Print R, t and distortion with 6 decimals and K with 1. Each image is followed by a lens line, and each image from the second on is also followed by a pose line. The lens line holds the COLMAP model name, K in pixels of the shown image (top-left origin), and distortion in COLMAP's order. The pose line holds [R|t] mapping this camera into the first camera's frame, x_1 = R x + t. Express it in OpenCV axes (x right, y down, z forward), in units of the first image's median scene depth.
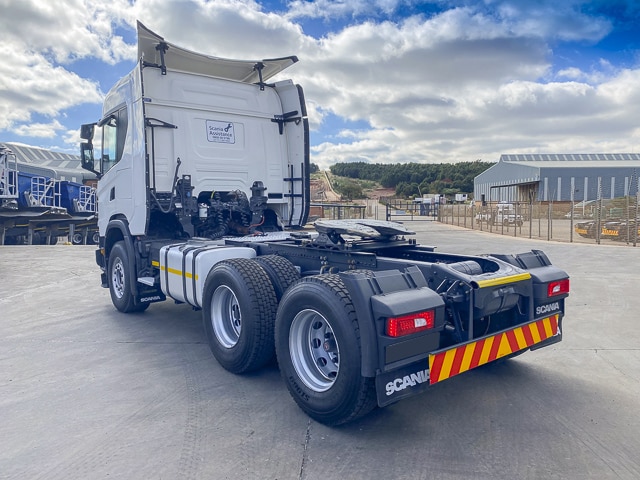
lens RADIAL K [[508.1, 0, 320.0], [0, 508.1, 240.0], [0, 0, 1]] dist [0.017415, 0.002830]
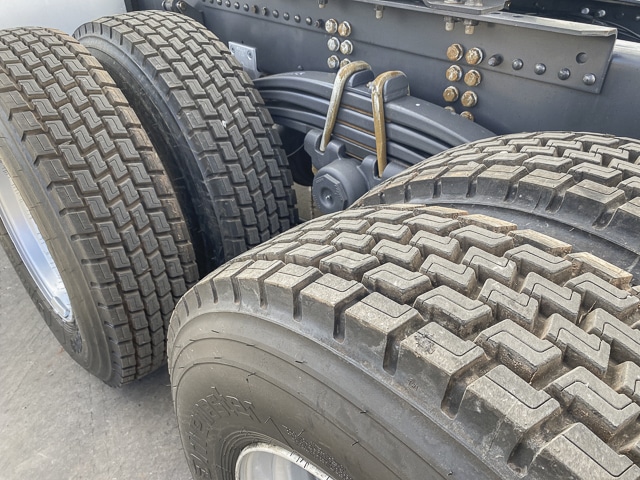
lens RADIAL K [[508.1, 0, 320.0], [0, 508.1, 240.0], [0, 0, 1]] dist [0.017415, 0.002830]
pose [[0.995812, -0.039057, 0.082657, -0.031143], [-0.006227, 0.873068, 0.487560, 0.001107], [-0.091208, -0.486033, 0.869168, 0.706234]]
